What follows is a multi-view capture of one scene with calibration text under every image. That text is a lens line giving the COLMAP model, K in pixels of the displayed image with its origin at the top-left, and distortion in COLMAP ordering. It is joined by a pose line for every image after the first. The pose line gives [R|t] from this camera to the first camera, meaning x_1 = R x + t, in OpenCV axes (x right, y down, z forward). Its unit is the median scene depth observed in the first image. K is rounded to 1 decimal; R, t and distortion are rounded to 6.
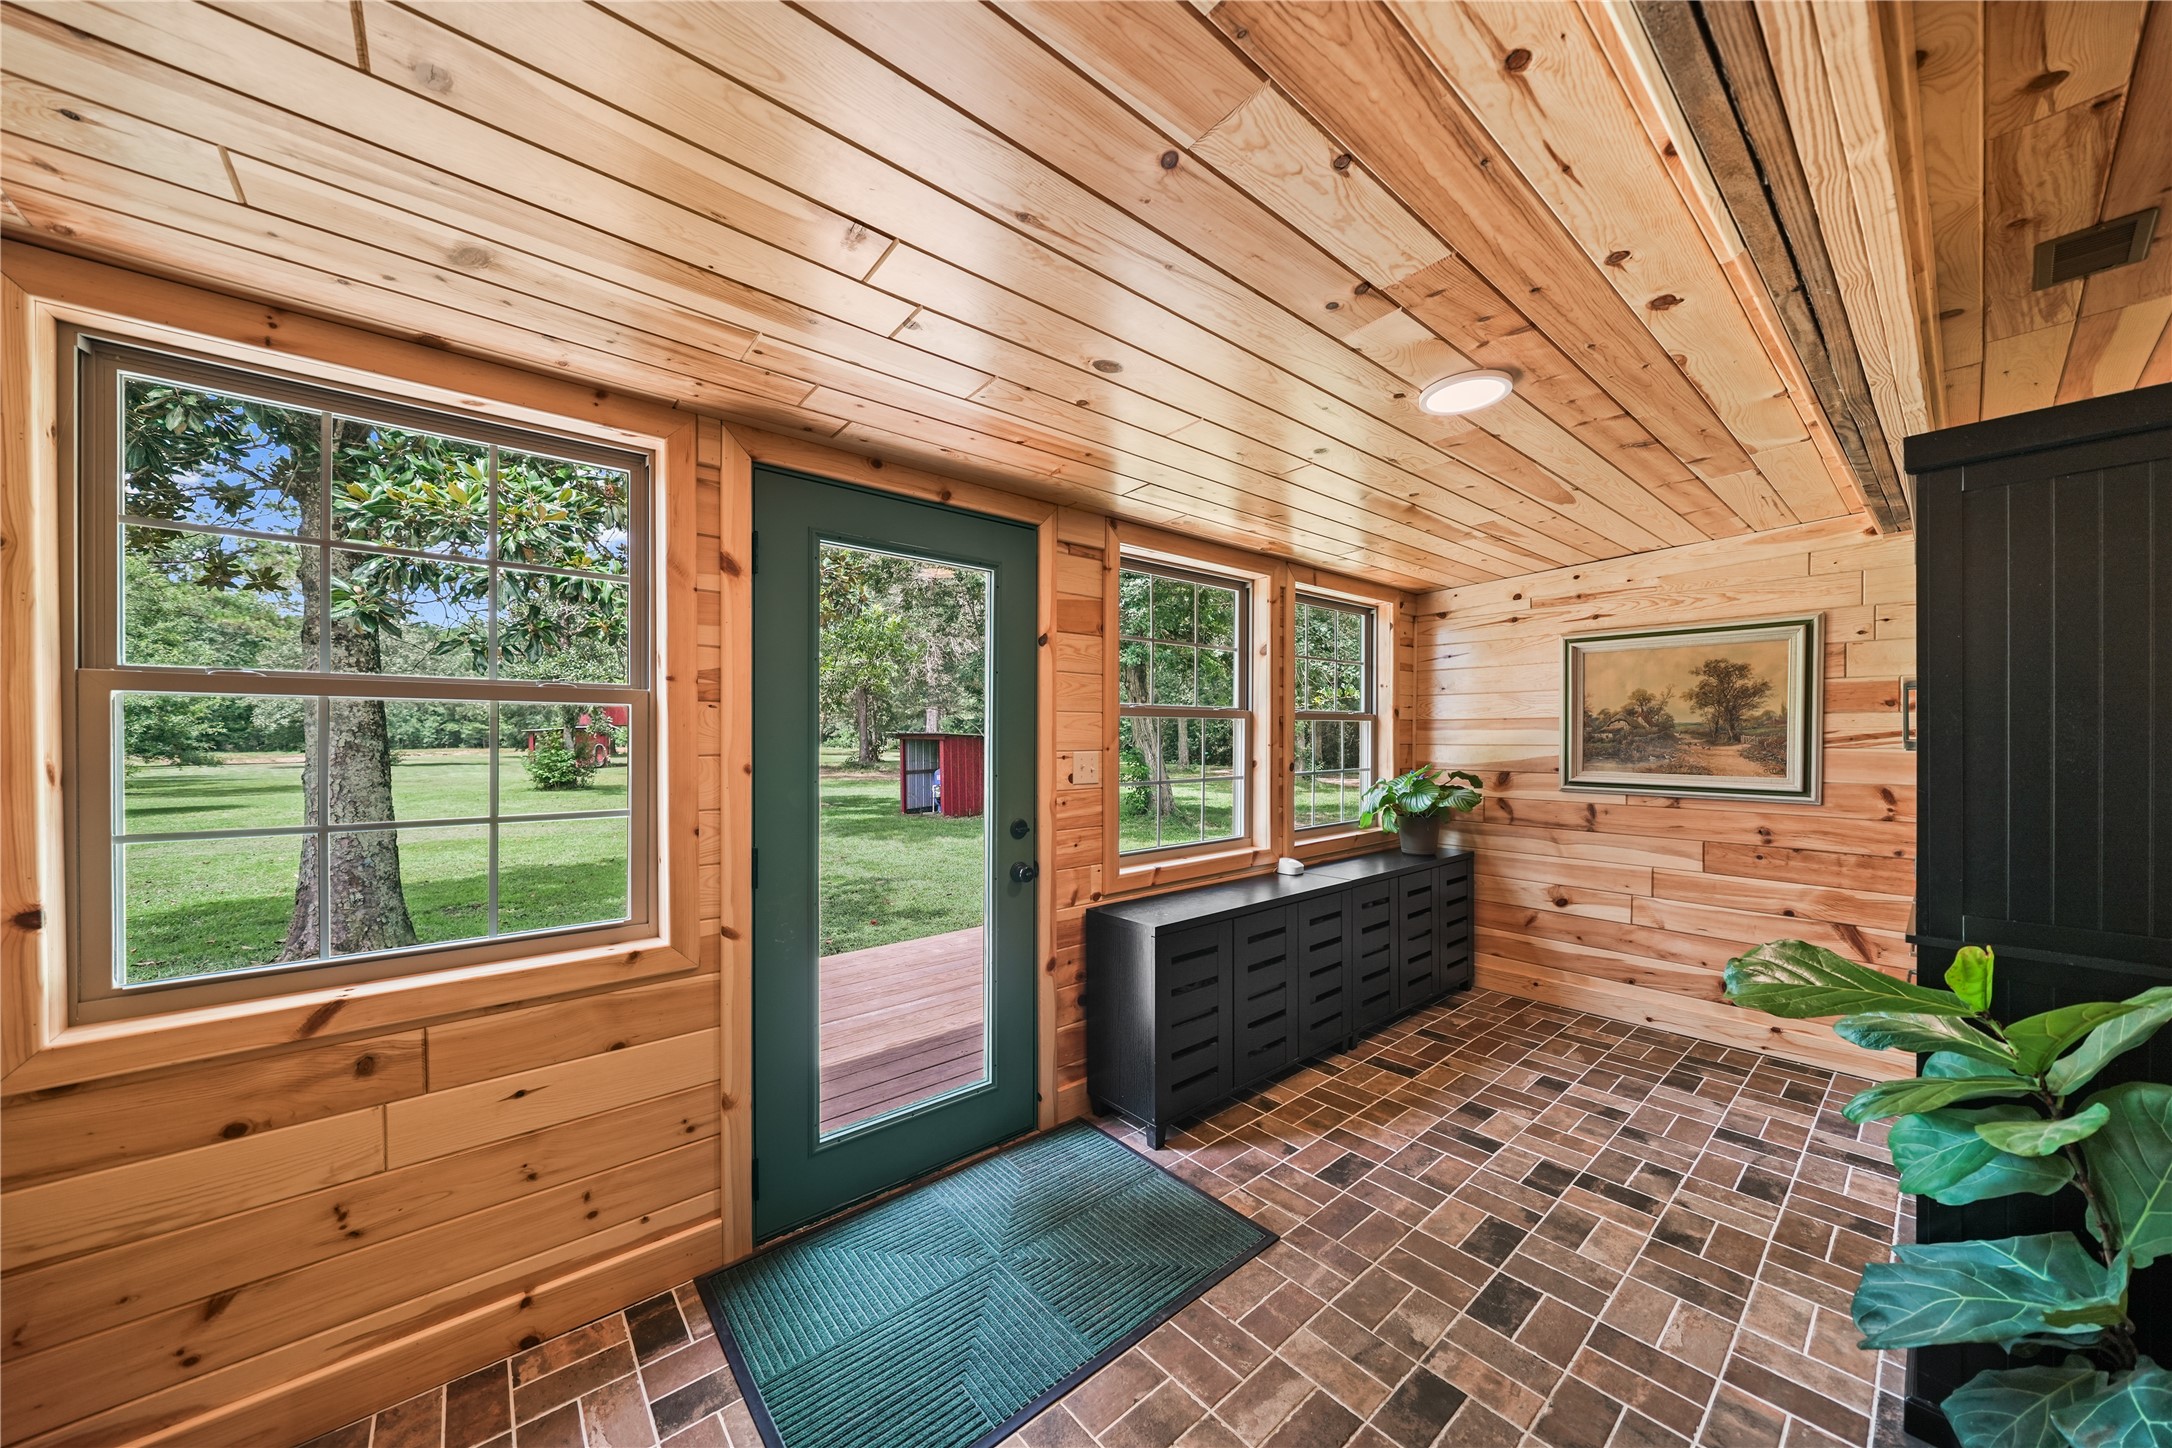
lens RADIAL K [[743.0, 0, 1072.8], [0, 743.0, 740.8], [0, 0, 1]] dist [-0.003097, -0.000396]
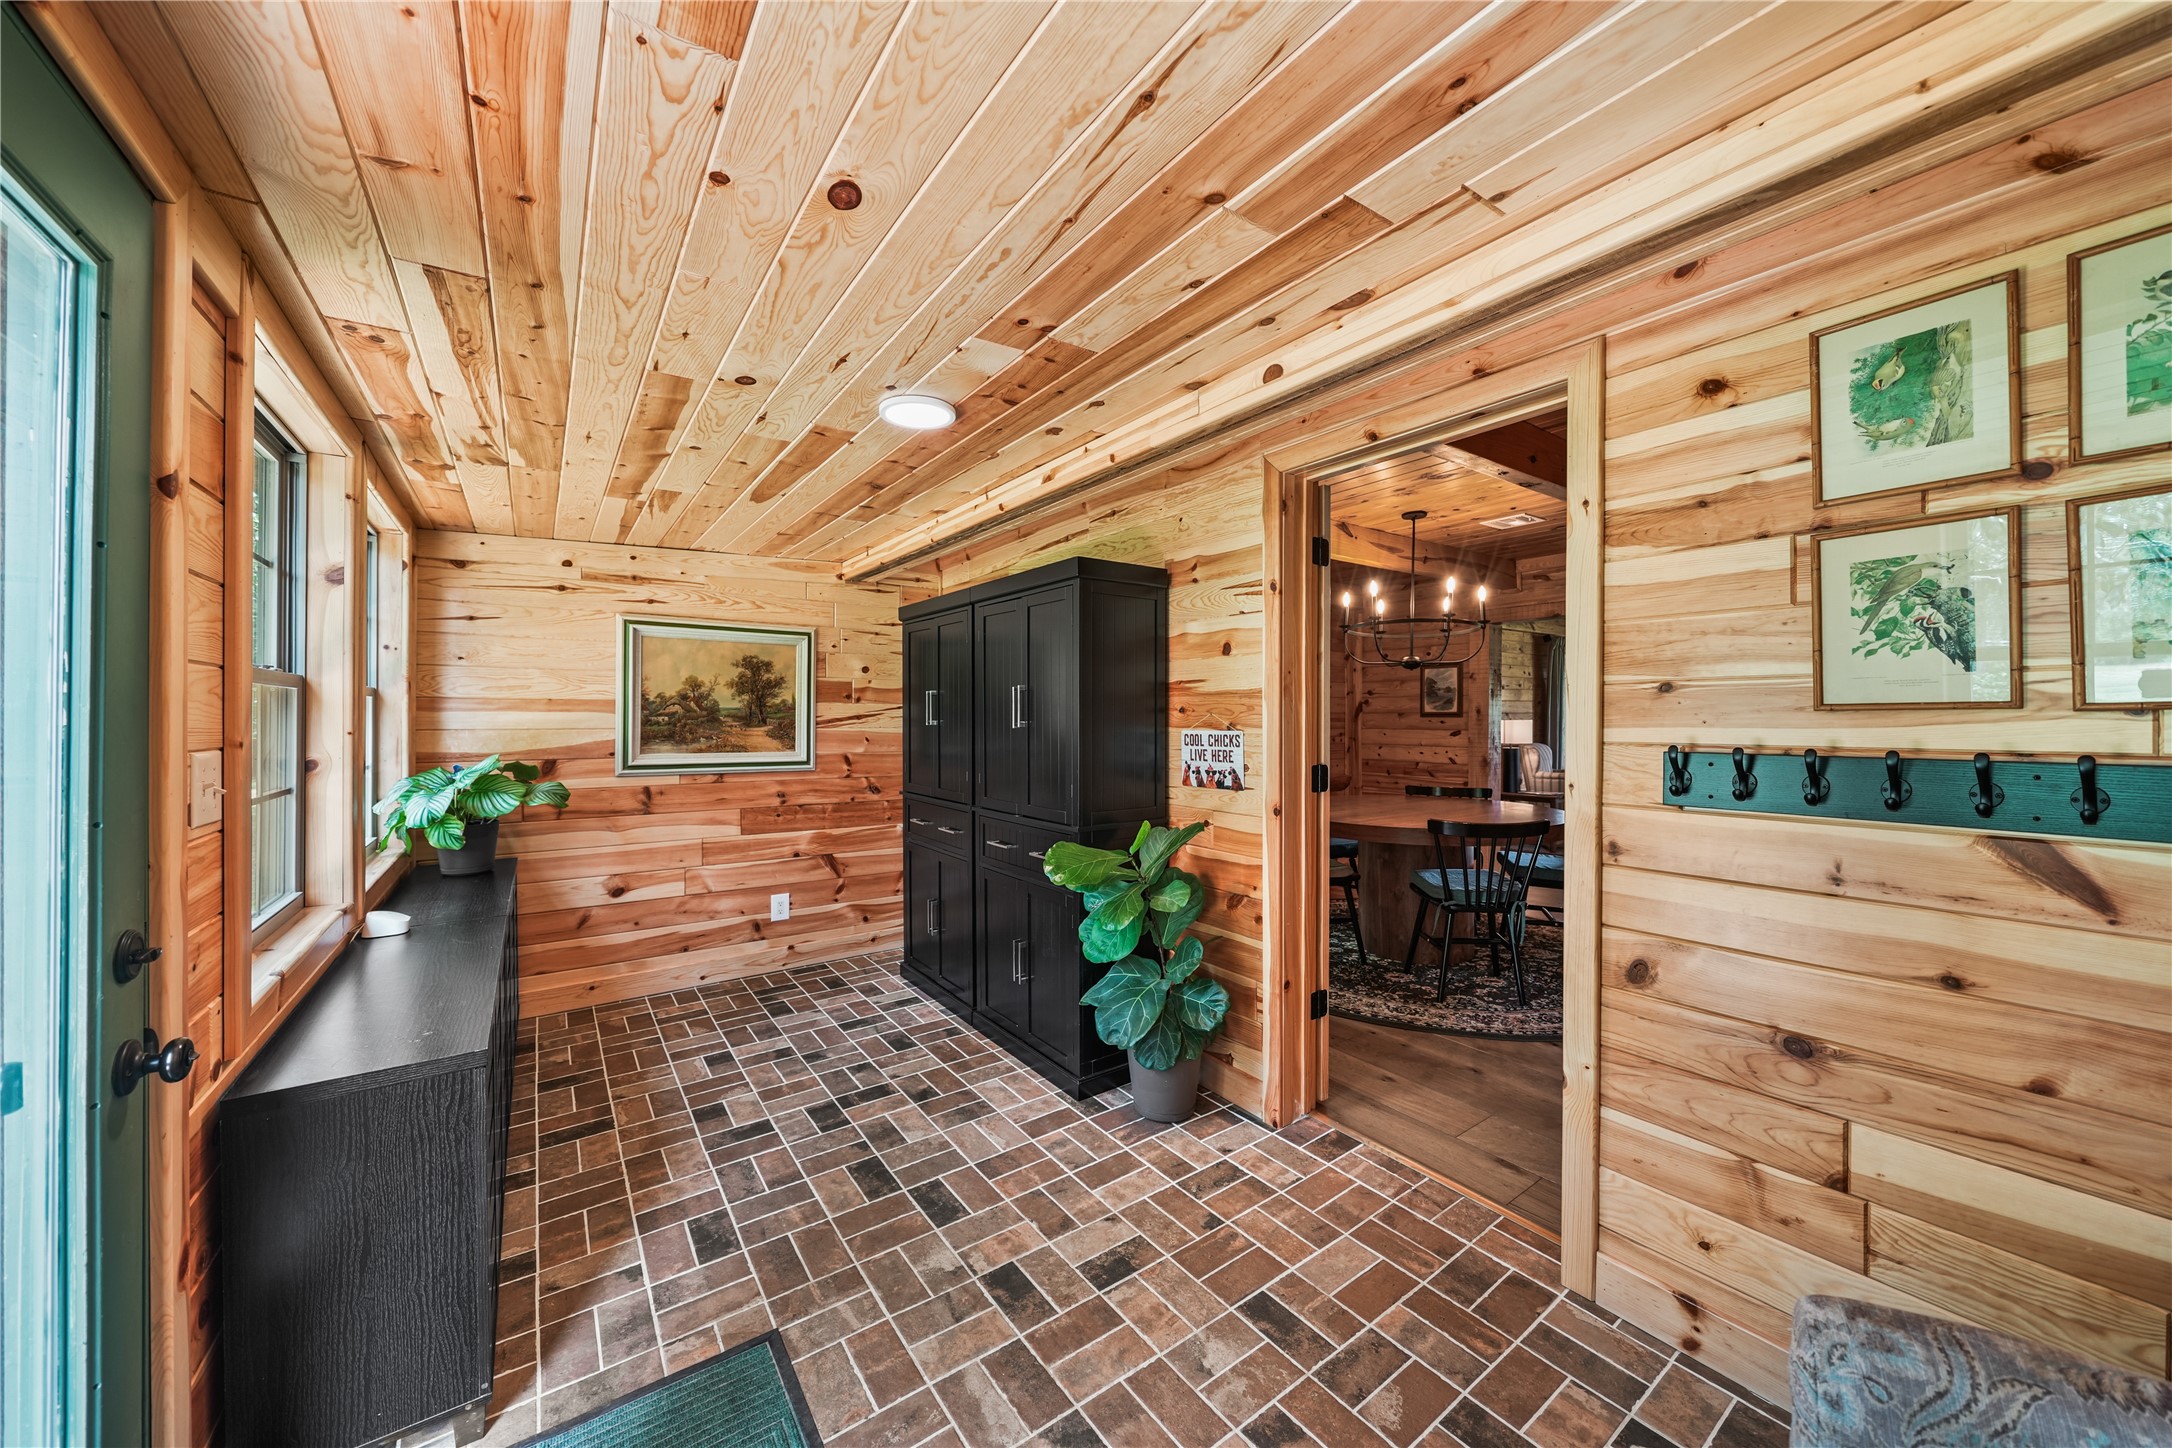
lens RADIAL K [[778.1, 0, 1085.3], [0, 778.1, 719.2], [0, 0, 1]] dist [-0.001121, -0.000093]
pose [[0.071098, 0.001620, 0.997468, -0.355529], [0.005281, 0.999984, -0.002001, -0.001210], [-0.997455, 0.005410, 0.071088, 0.380268]]
